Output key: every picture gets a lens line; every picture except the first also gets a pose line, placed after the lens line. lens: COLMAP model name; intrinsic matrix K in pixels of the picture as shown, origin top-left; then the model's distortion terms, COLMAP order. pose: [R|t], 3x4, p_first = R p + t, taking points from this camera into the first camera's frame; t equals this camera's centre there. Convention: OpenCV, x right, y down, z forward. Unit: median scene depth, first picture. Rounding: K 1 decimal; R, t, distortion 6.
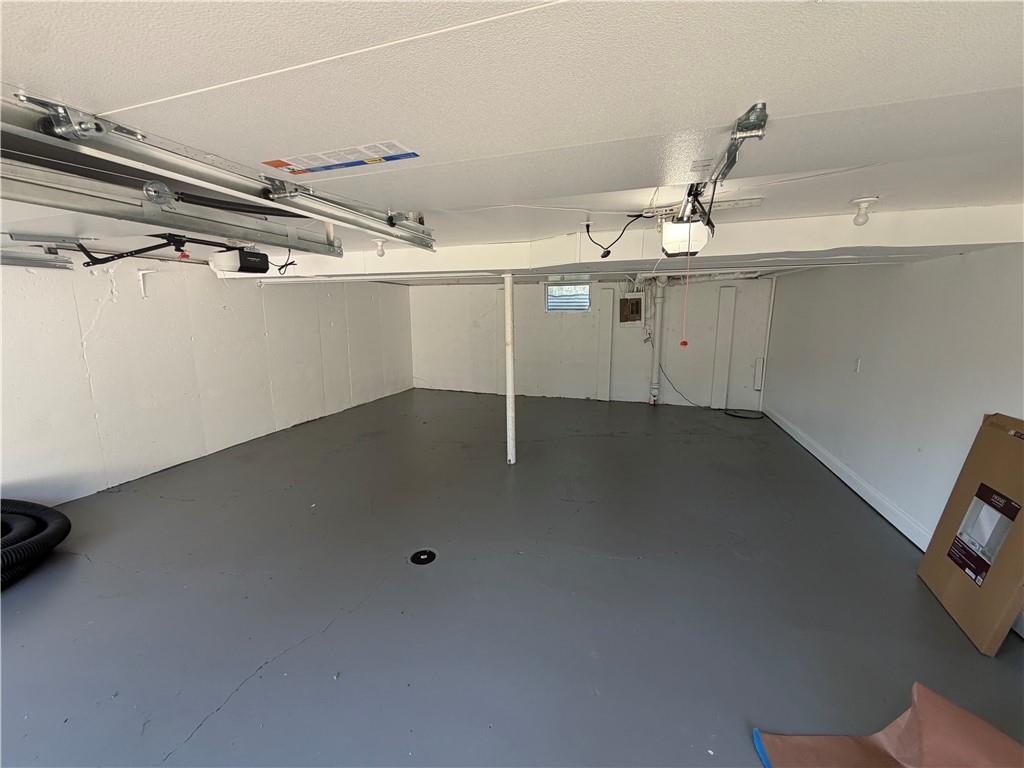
lens RADIAL K [[409.6, 0, 506.2], [0, 409.6, 382.5], [0, 0, 1]] dist [-0.000442, -0.000621]
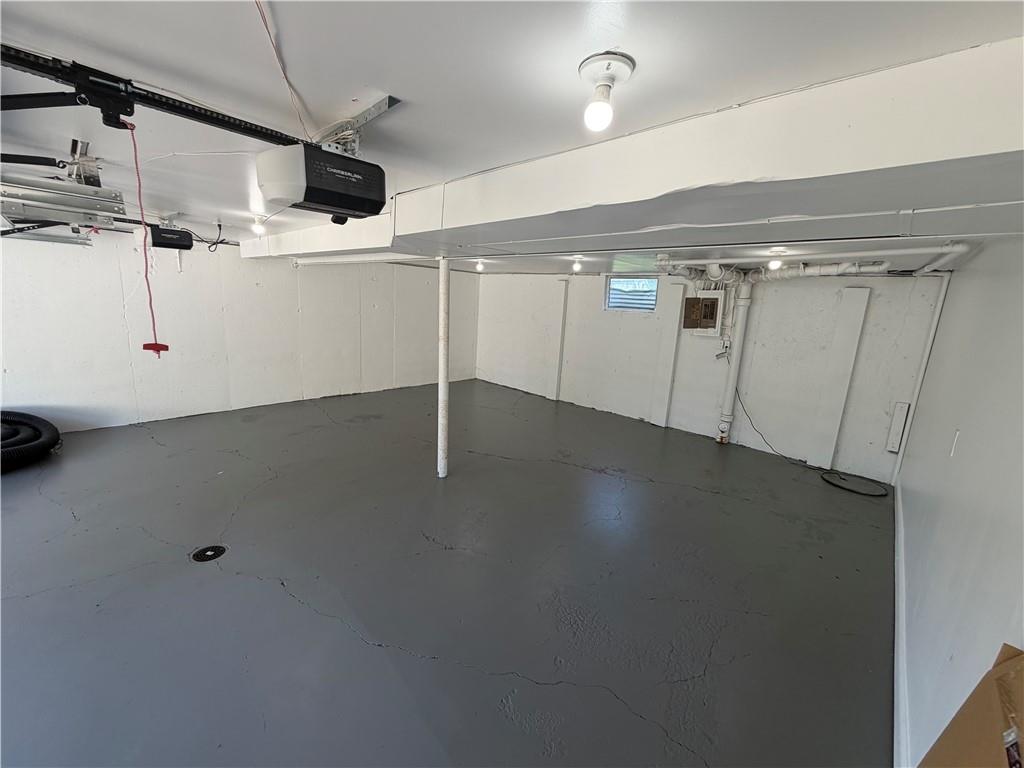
lens RADIAL K [[409.6, 0, 510.9], [0, 409.6, 383.4], [0, 0, 1]] dist [-0.000442, -0.000621]
pose [[0.905940, 0.137095, -0.400596, 0.304099], [-0.130463, 0.990480, 0.043929, -0.036393], [0.402805, 0.012466, 0.915201, 0.169635]]
